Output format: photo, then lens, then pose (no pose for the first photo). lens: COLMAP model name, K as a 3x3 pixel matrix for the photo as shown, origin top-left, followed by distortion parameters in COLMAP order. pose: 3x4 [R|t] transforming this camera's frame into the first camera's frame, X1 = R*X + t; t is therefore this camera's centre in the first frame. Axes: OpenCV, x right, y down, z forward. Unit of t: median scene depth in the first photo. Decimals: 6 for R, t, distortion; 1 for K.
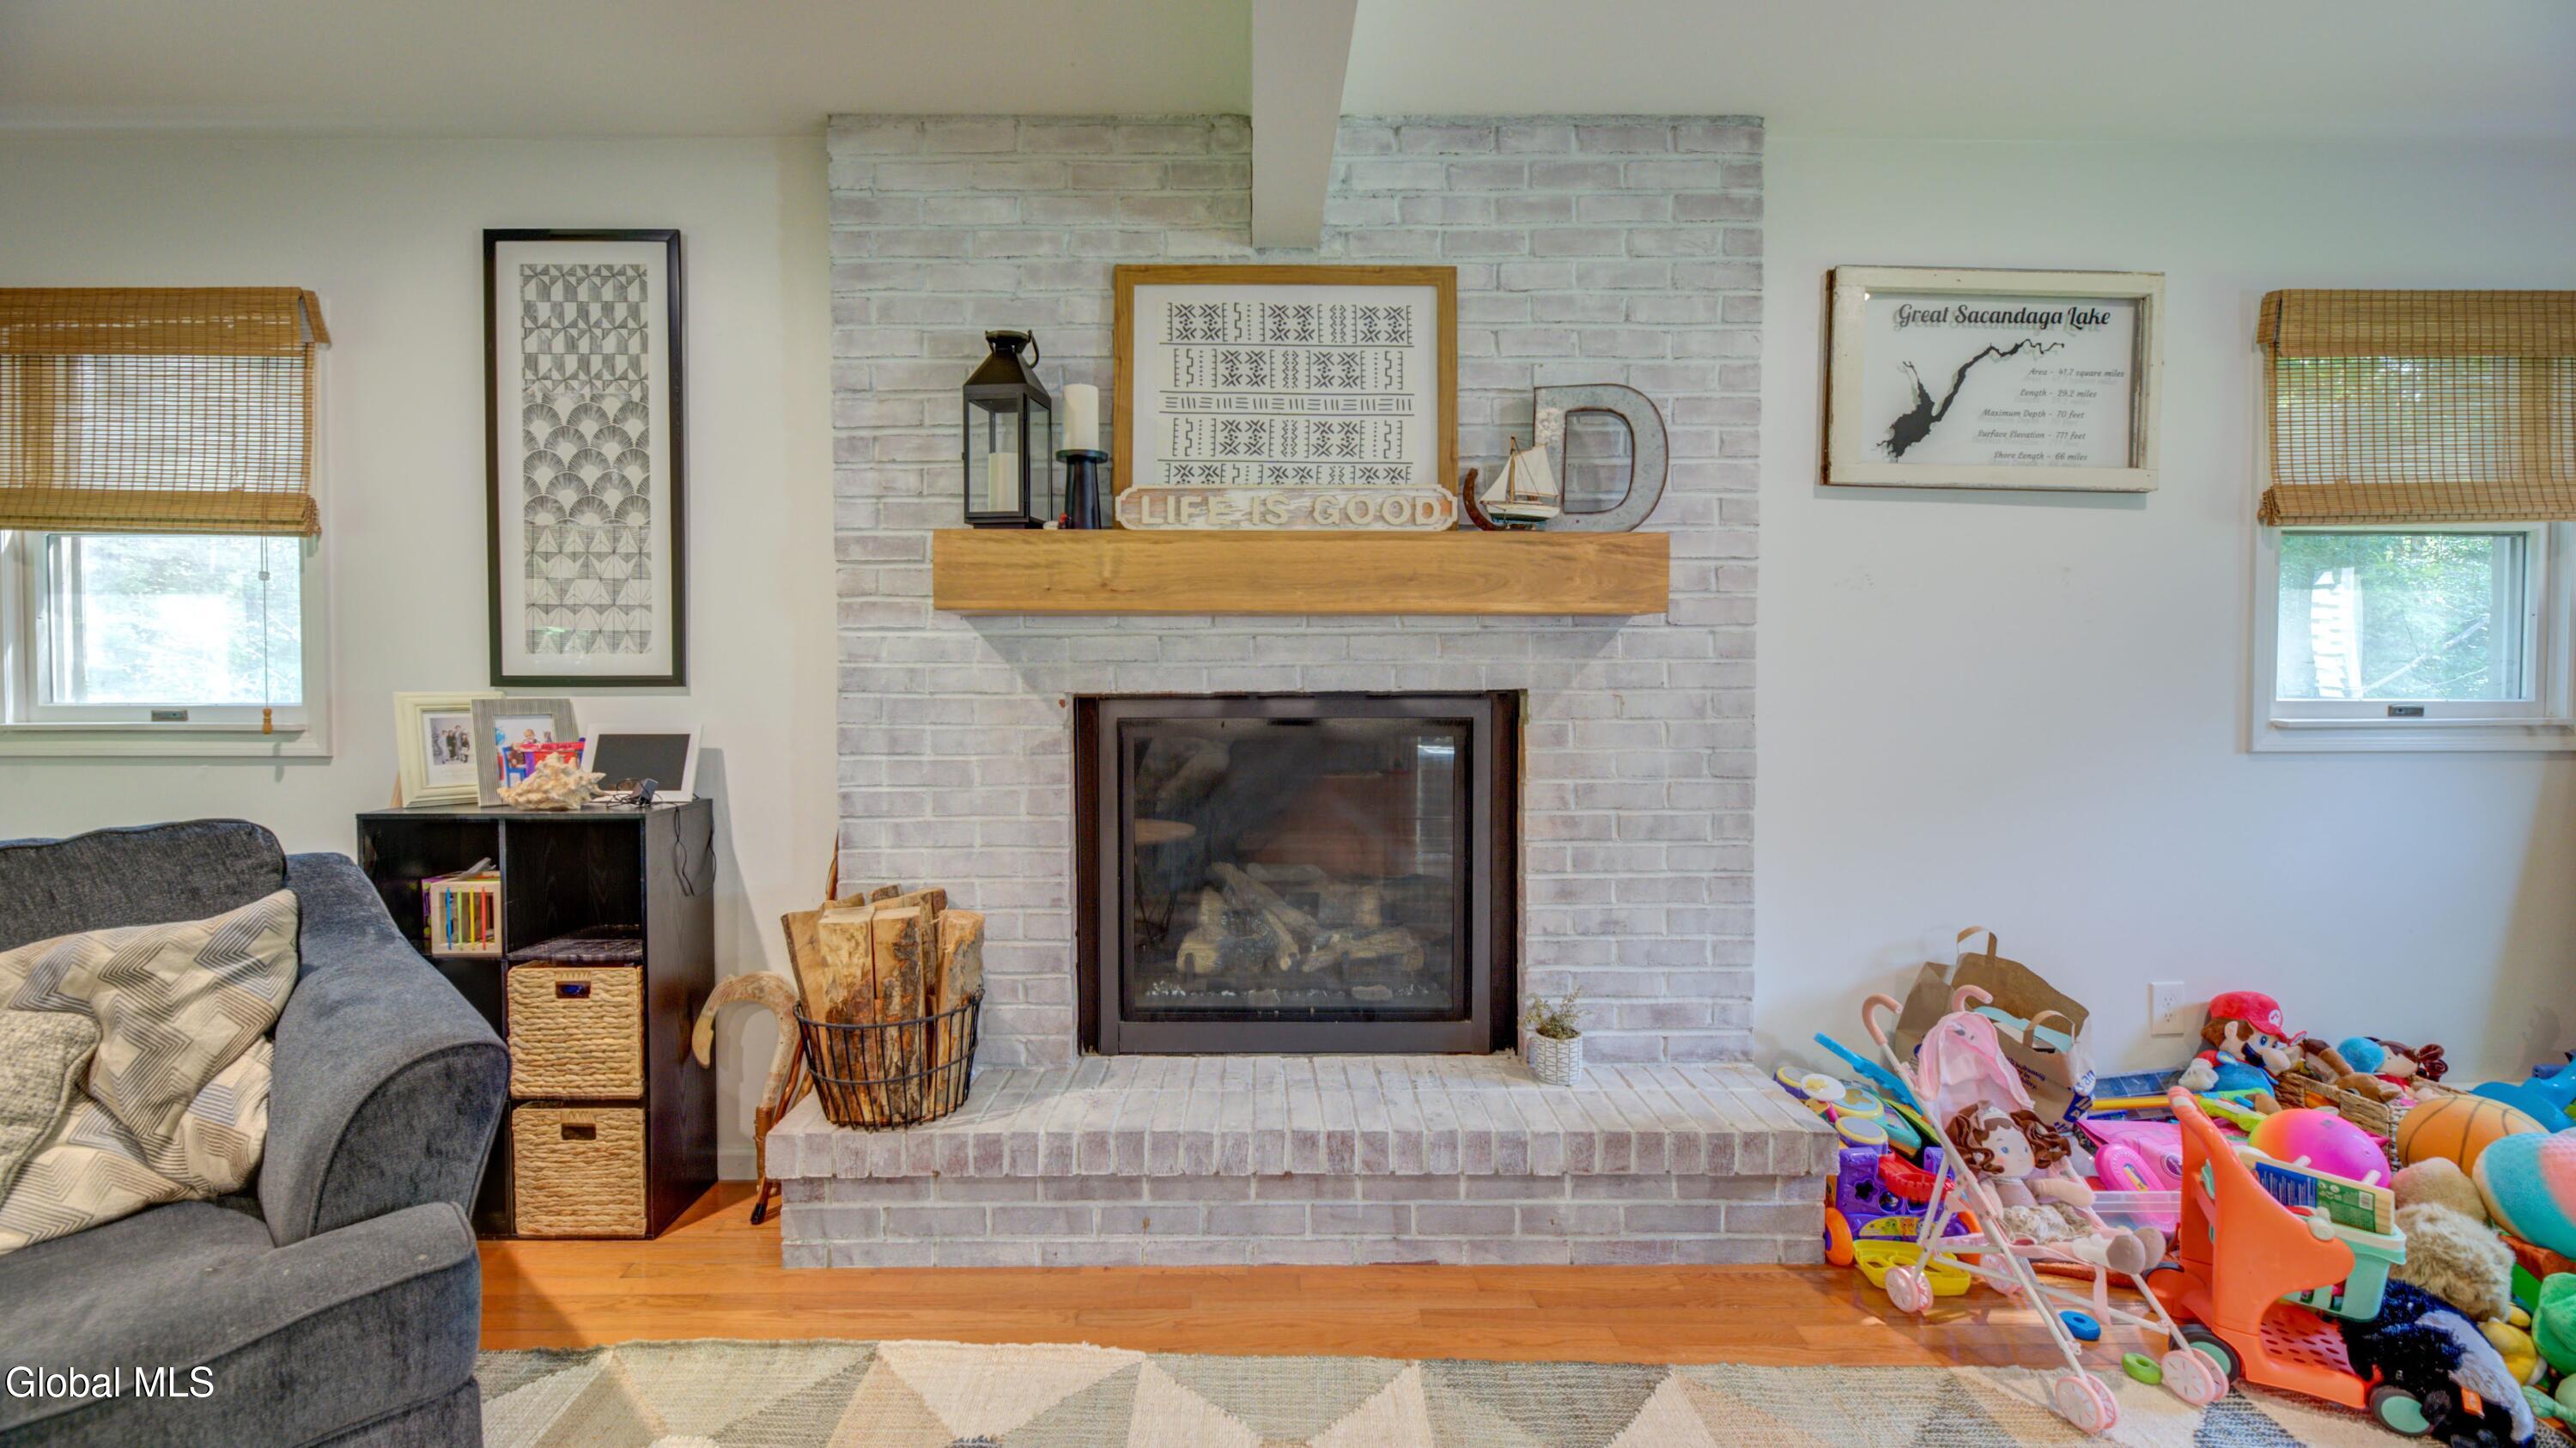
lens RADIAL K [[1072.3, 0, 1281.9], [0, 1072.3, 708.5], [0, 0, 1]] dist [-0.002426, -0.000456]
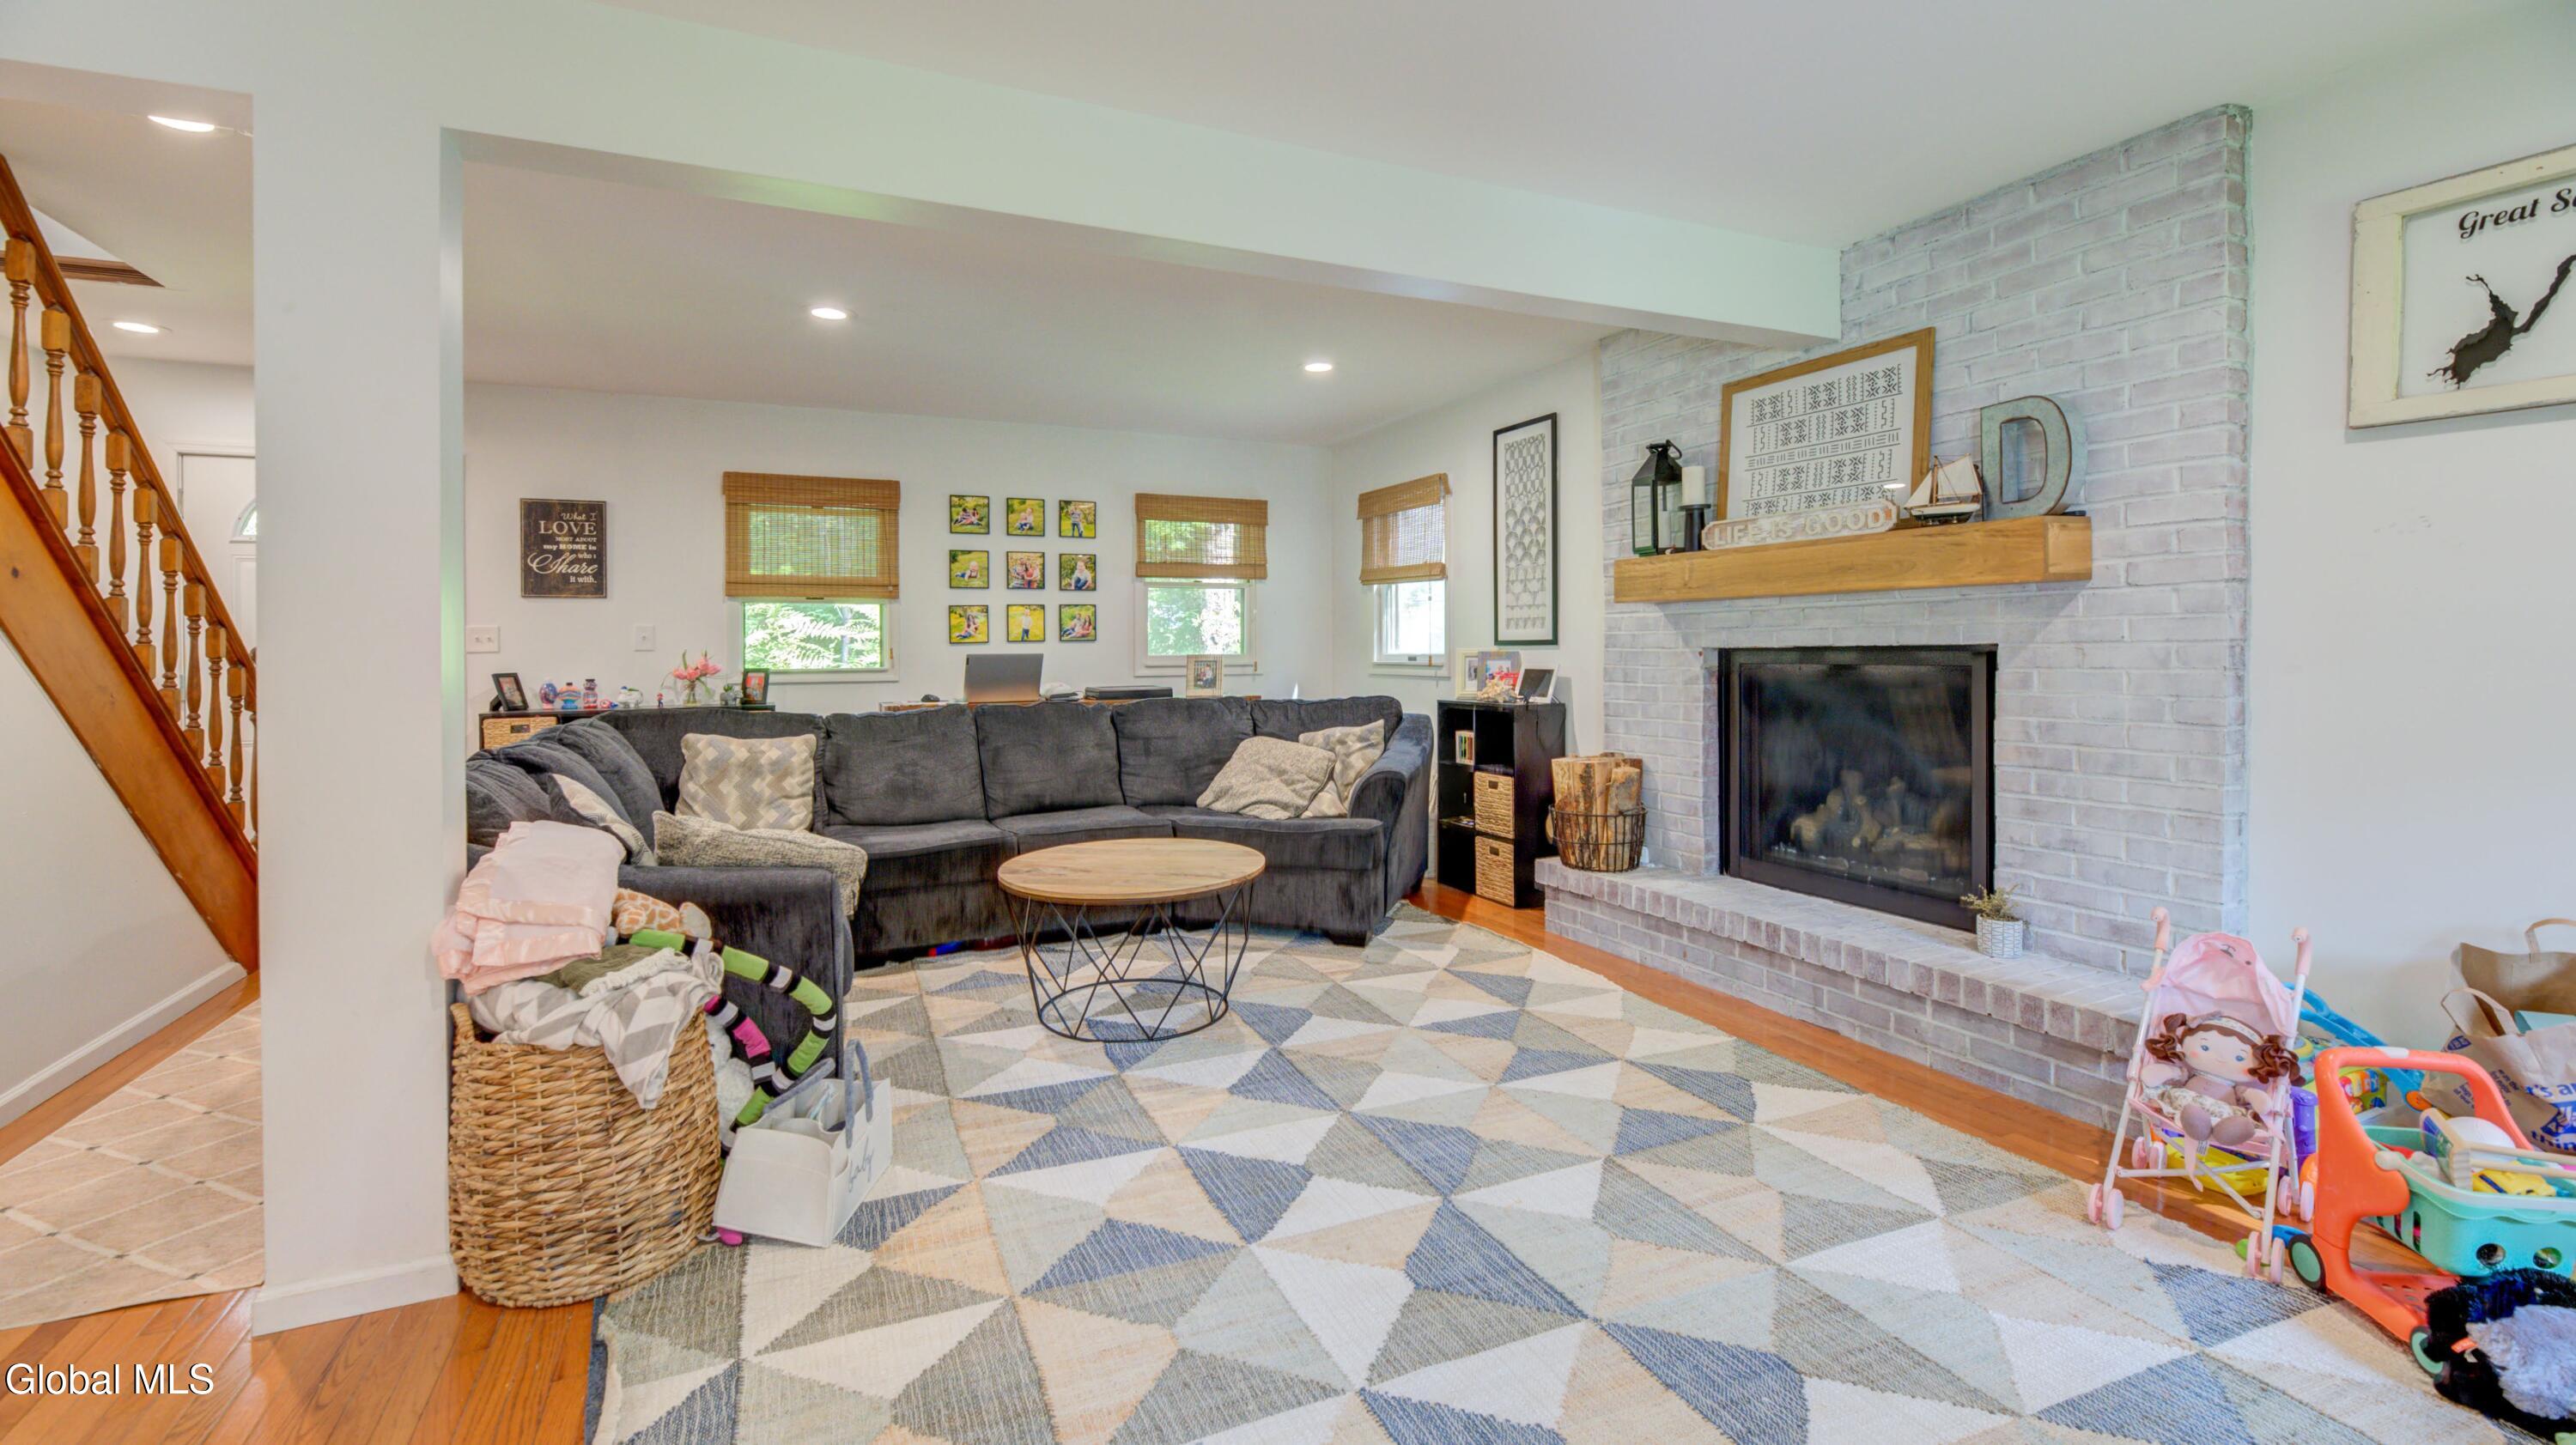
lens RADIAL K [[1067.4, 0, 1279.3], [0, 1067.4, 661.3], [0, 0, 1]] dist [-0.002036, -0.000300]
pose [[0.428942, 0.008005, -0.903296, 1.006076], [-0.015950, 0.999872, 0.001287, 0.014789], [0.903191, 0.013855, 0.429015, -0.293419]]
